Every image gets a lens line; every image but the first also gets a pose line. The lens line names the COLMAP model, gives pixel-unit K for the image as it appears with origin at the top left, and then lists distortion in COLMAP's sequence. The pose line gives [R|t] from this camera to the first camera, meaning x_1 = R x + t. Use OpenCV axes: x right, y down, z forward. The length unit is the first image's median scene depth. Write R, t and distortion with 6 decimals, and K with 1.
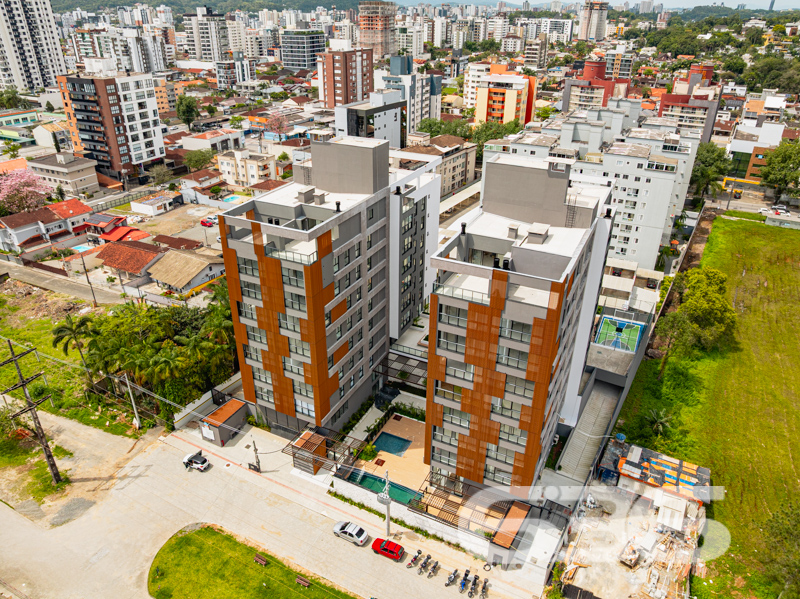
lens RADIAL K [[562.5, 0, 400.0], [0, 562.5, 299.5], [0, 0, 1]] dist [-0.067160, 0.037558]
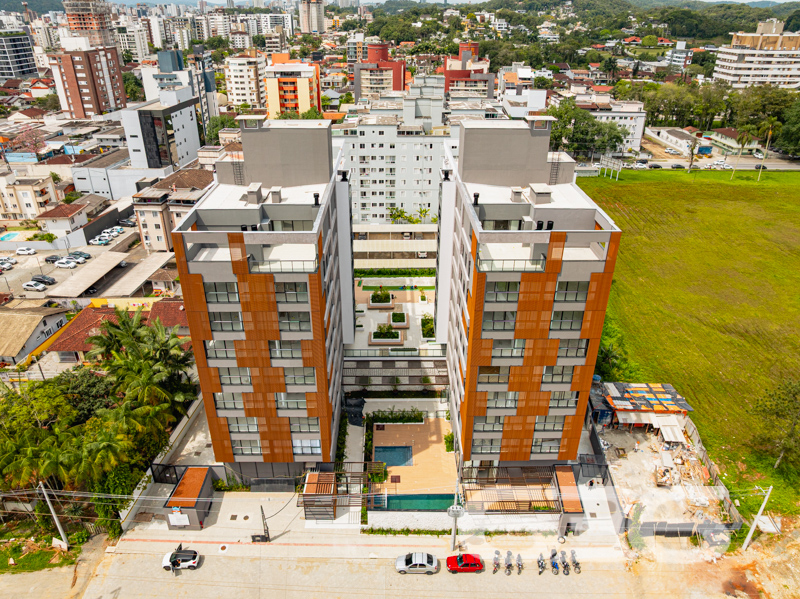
lens RADIAL K [[562.5, 0, 400.0], [0, 562.5, 299.5], [0, 0, 1]] dist [-0.067160, 0.037558]
pose [[0.891237, -0.215799, 0.398908, -0.132566], [0.214591, 0.975510, 0.048289, -0.012146], [-0.399560, 0.042565, 0.915718, 0.069450]]
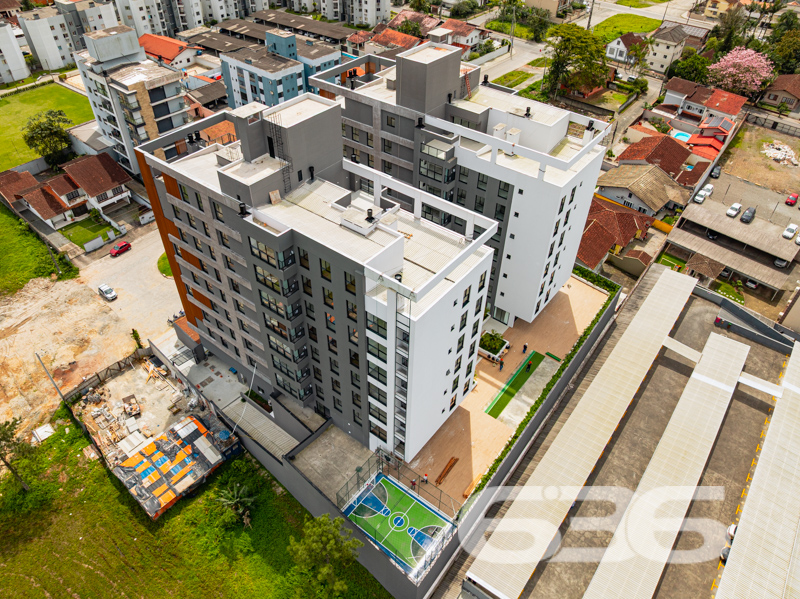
lens RADIAL K [[562.5, 0, 400.0], [0, 562.5, 299.5], [0, 0, 1]] dist [-0.067160, 0.037558]
pose [[-0.185806, 0.649582, -0.737237, 0.367263], [-0.482233, 0.593442, 0.644421, -0.244389], [0.856112, 0.475257, 0.202985, 0.367586]]
